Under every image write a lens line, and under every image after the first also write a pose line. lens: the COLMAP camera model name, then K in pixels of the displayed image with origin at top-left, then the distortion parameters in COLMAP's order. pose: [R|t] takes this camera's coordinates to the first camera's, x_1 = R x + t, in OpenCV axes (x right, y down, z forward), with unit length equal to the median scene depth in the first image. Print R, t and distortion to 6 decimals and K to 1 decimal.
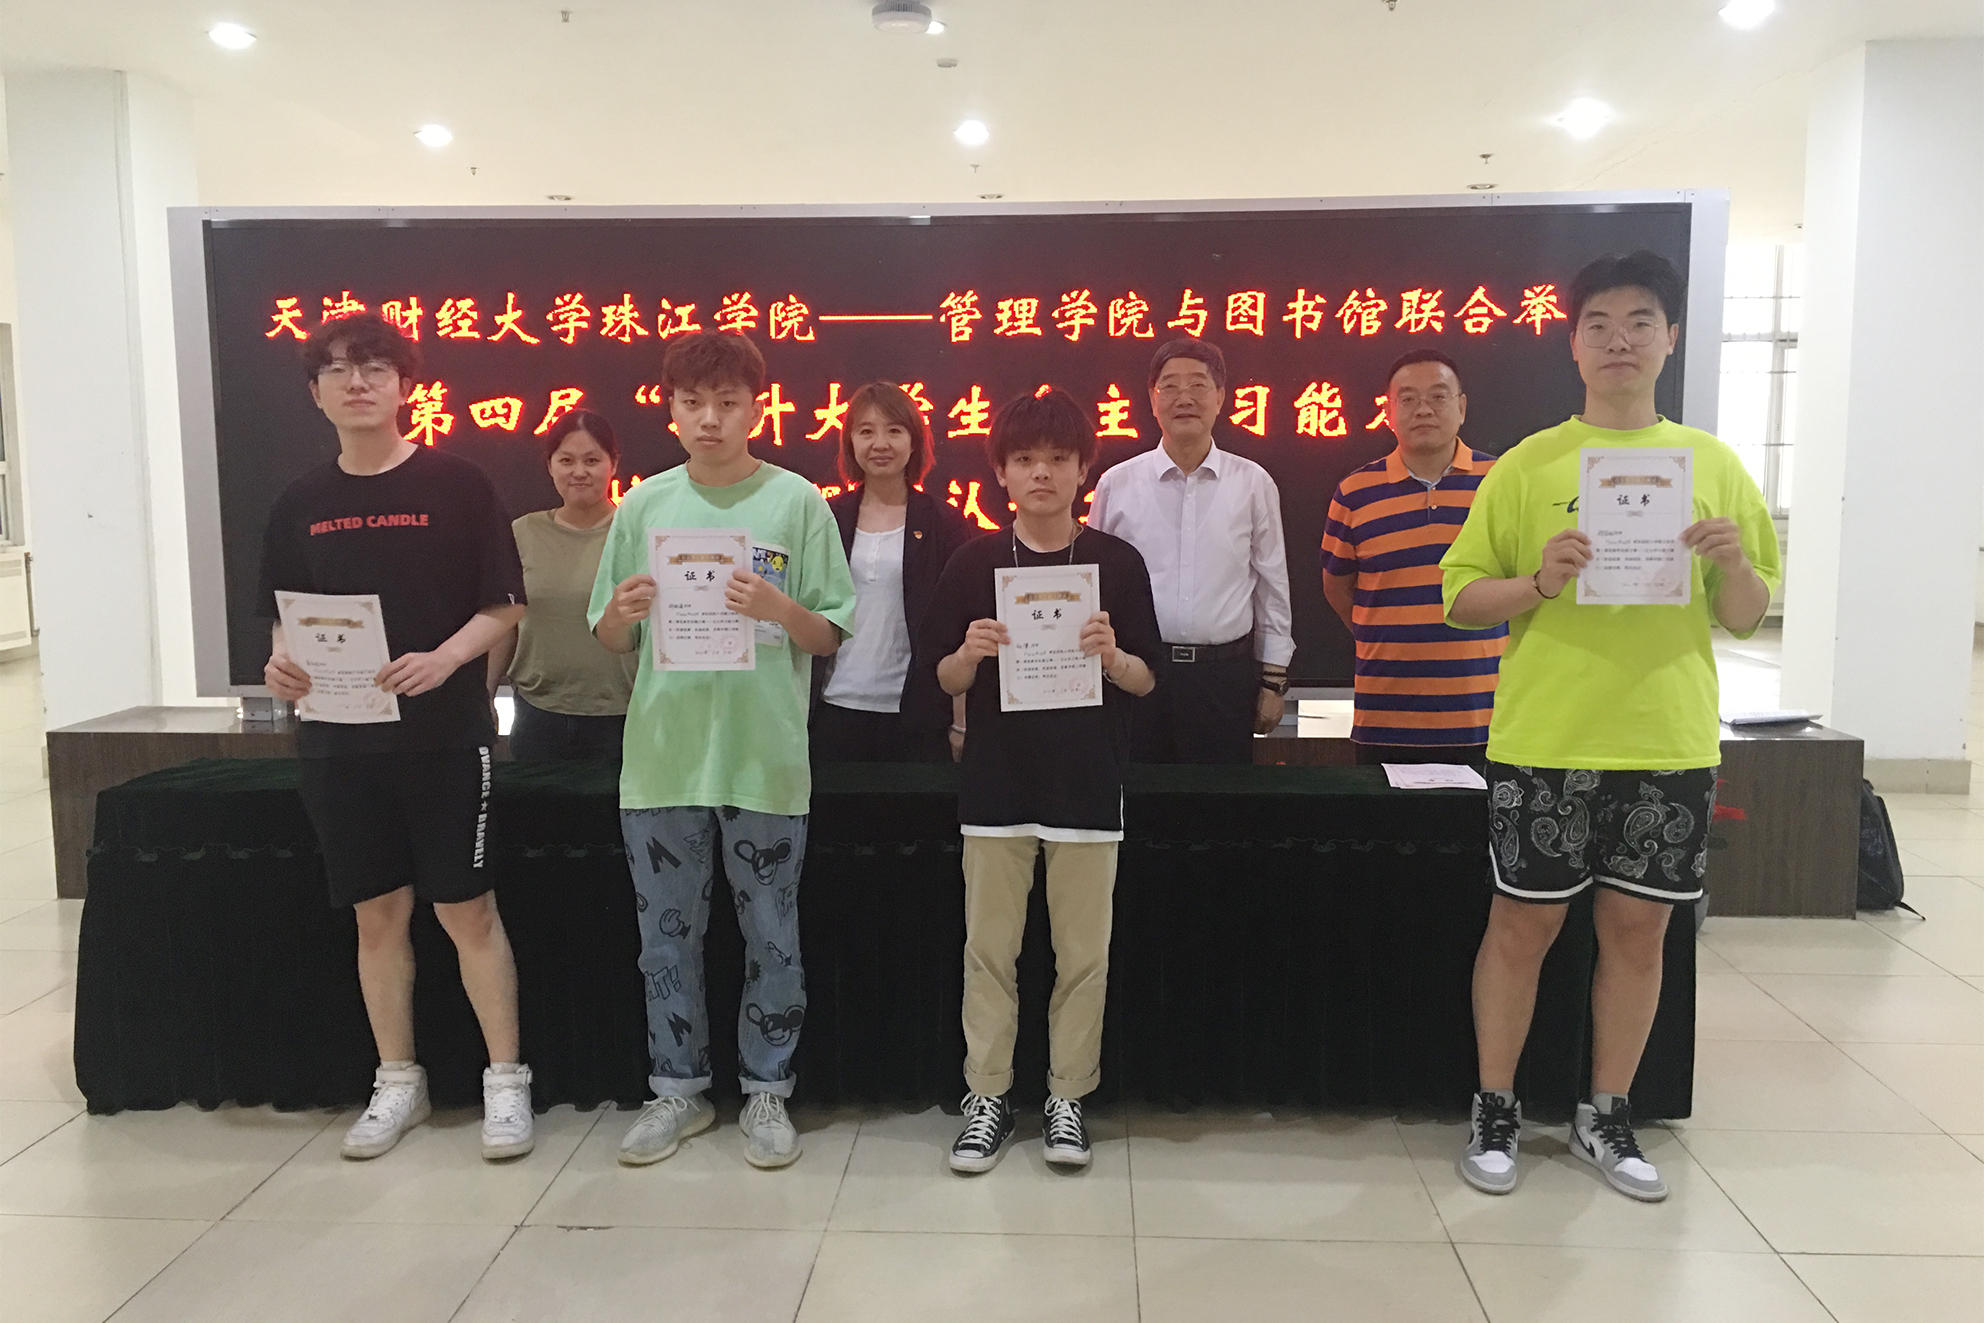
lens RADIAL K [[1657.8, 0, 980.2], [0, 1657.8, 630.6], [0, 0, 1]] dist [0.108862, -0.151513]
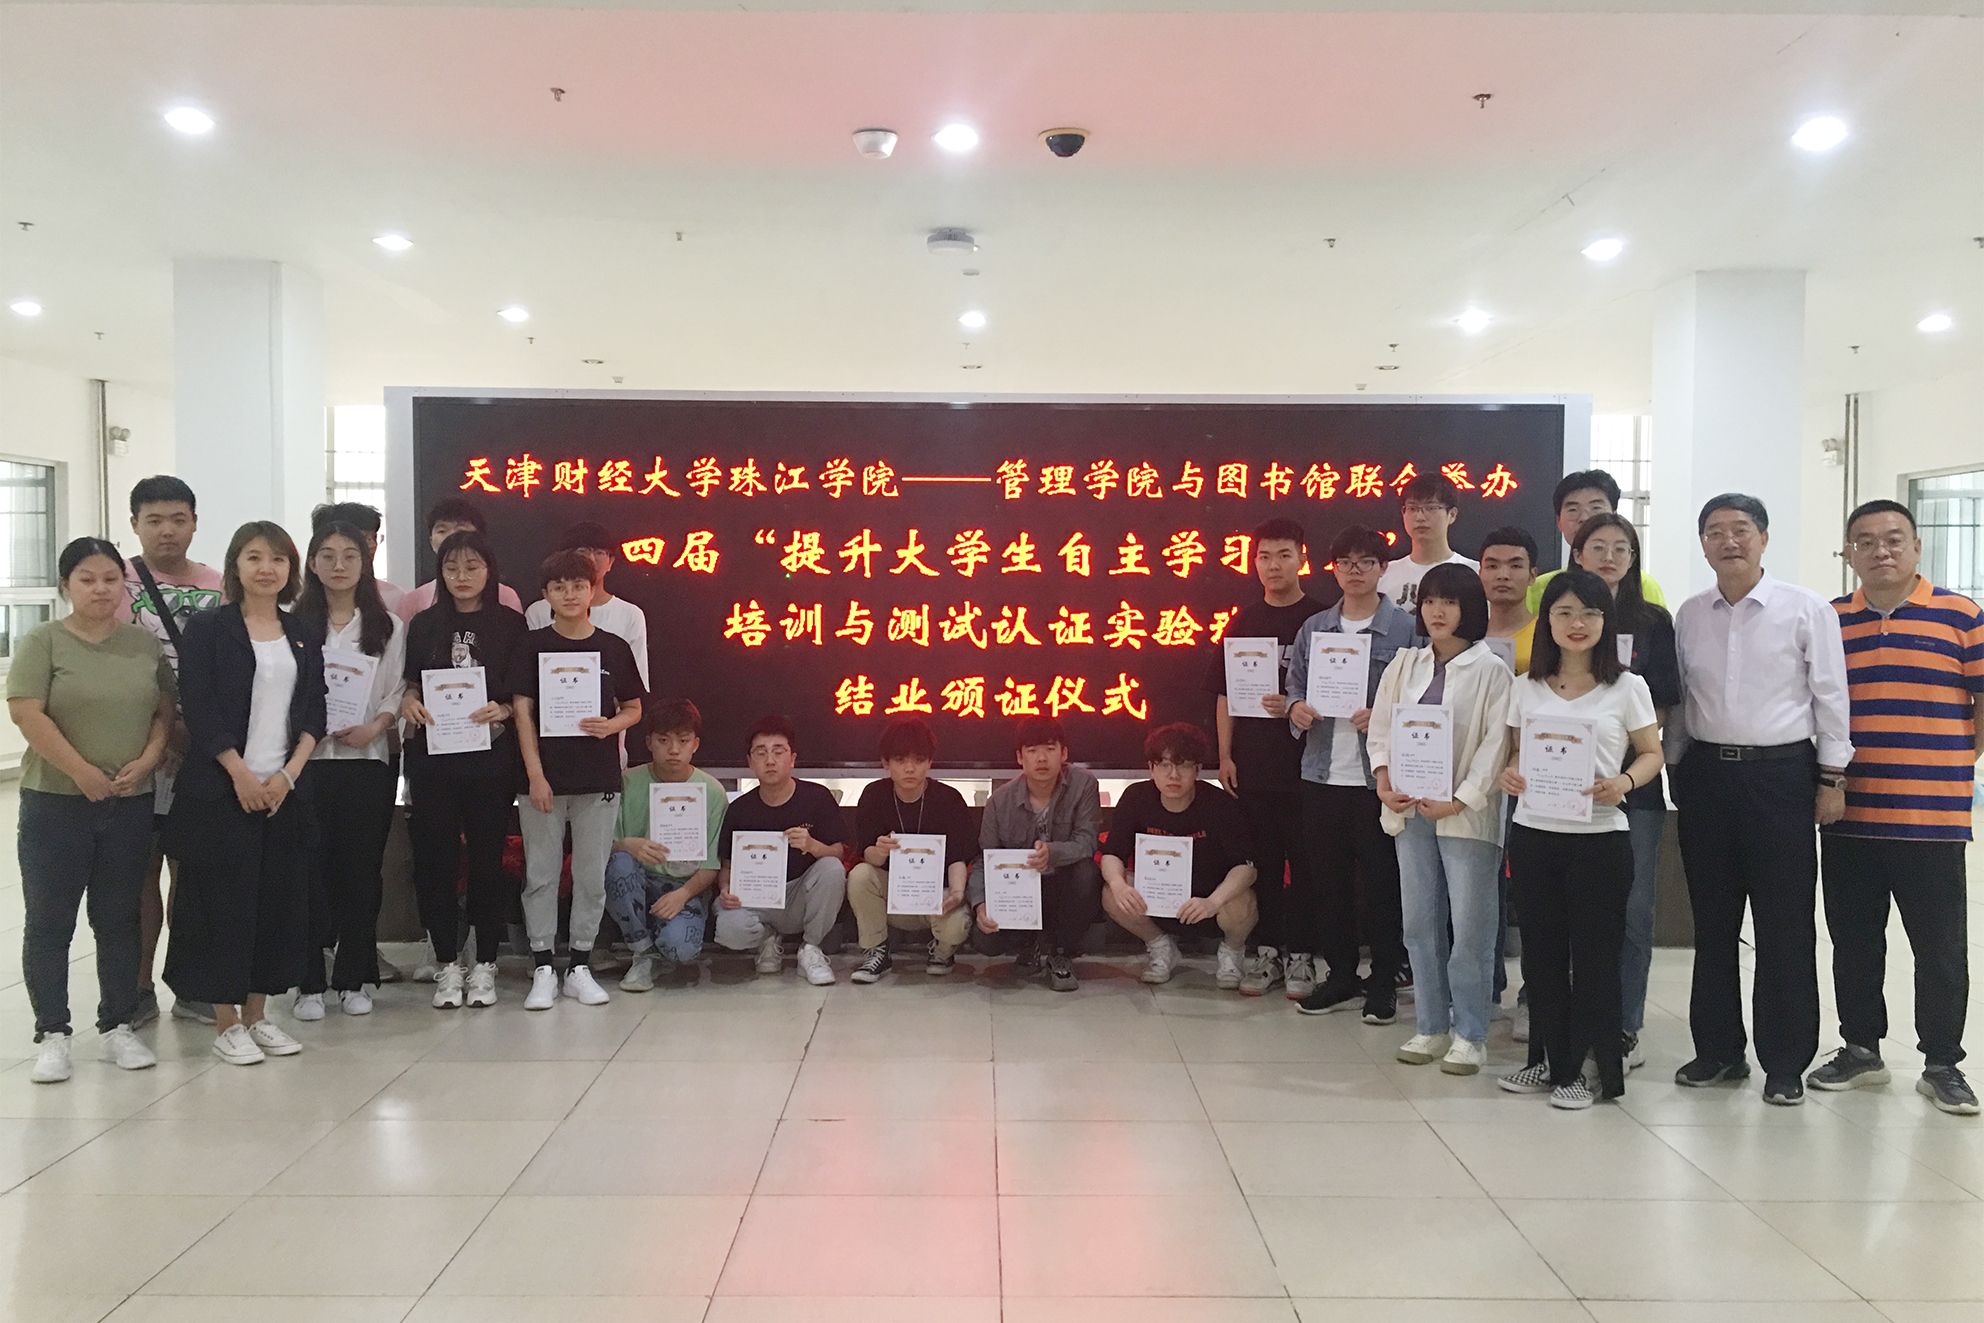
lens RADIAL K [[1657.8, 0, 980.2], [0, 1657.8, 630.6], [0, 0, 1]] dist [0.108862, -0.151513]
pose [[0.997983, 0.008441, 0.062923, -0.115915], [-0.003271, 0.996642, -0.081819, 0.032543], [-0.063403, 0.081448, 0.994659, -0.262635]]
